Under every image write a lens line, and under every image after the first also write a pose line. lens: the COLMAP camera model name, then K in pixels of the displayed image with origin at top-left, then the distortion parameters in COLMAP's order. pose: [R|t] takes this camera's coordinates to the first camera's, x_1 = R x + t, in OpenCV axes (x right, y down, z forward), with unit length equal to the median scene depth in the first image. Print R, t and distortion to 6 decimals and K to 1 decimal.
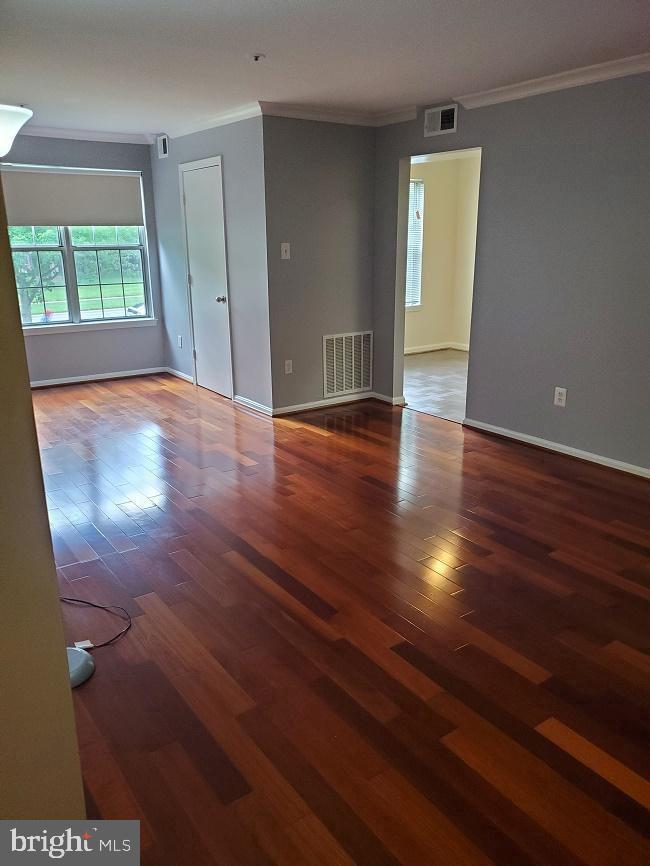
lens RADIAL K [[666.5, 0, 325.0], [0, 666.5, 433.0], [0, 0, 1]] dist [0.059525, -0.158332]
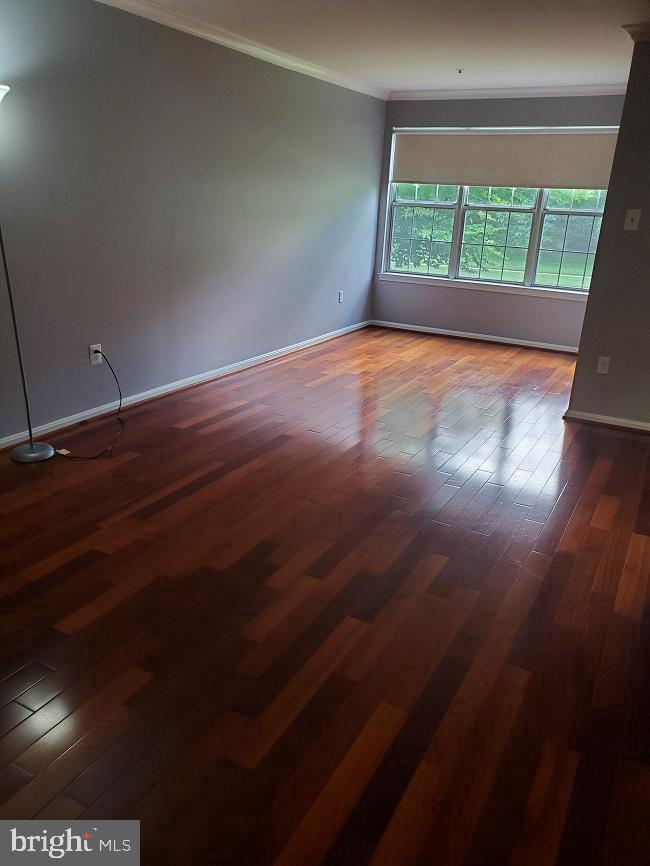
lens RADIAL K [[659.5, 0, 325.0], [0, 659.5, 433.0], [0, 0, 1]] dist [0.093172, -0.148600]
pose [[0.438614, 0.323493, -0.838433, 0.474861], [-0.292659, 0.933524, 0.207082, -0.086413], [0.849687, 0.154546, 0.504130, 0.303378]]
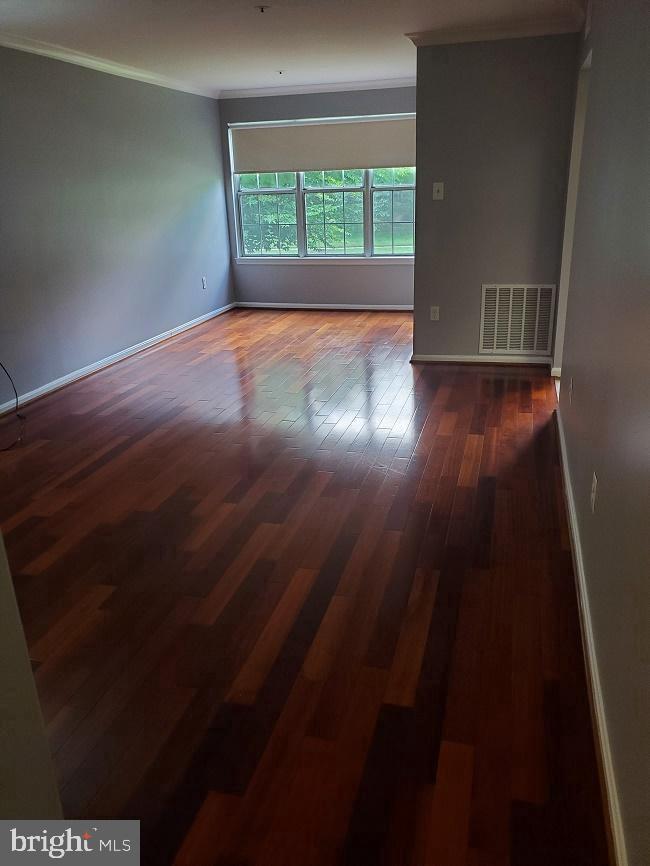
lens RADIAL K [[659.5, 0, 325.0], [0, 659.5, 433.0], [0, 0, 1]] dist [0.093172, -0.148600]
pose [[0.630340, 0.254087, -0.733560, 0.566596], [-0.183009, 0.966925, 0.177661, -0.069679], [0.754440, 0.022261, 0.655992, 0.235224]]
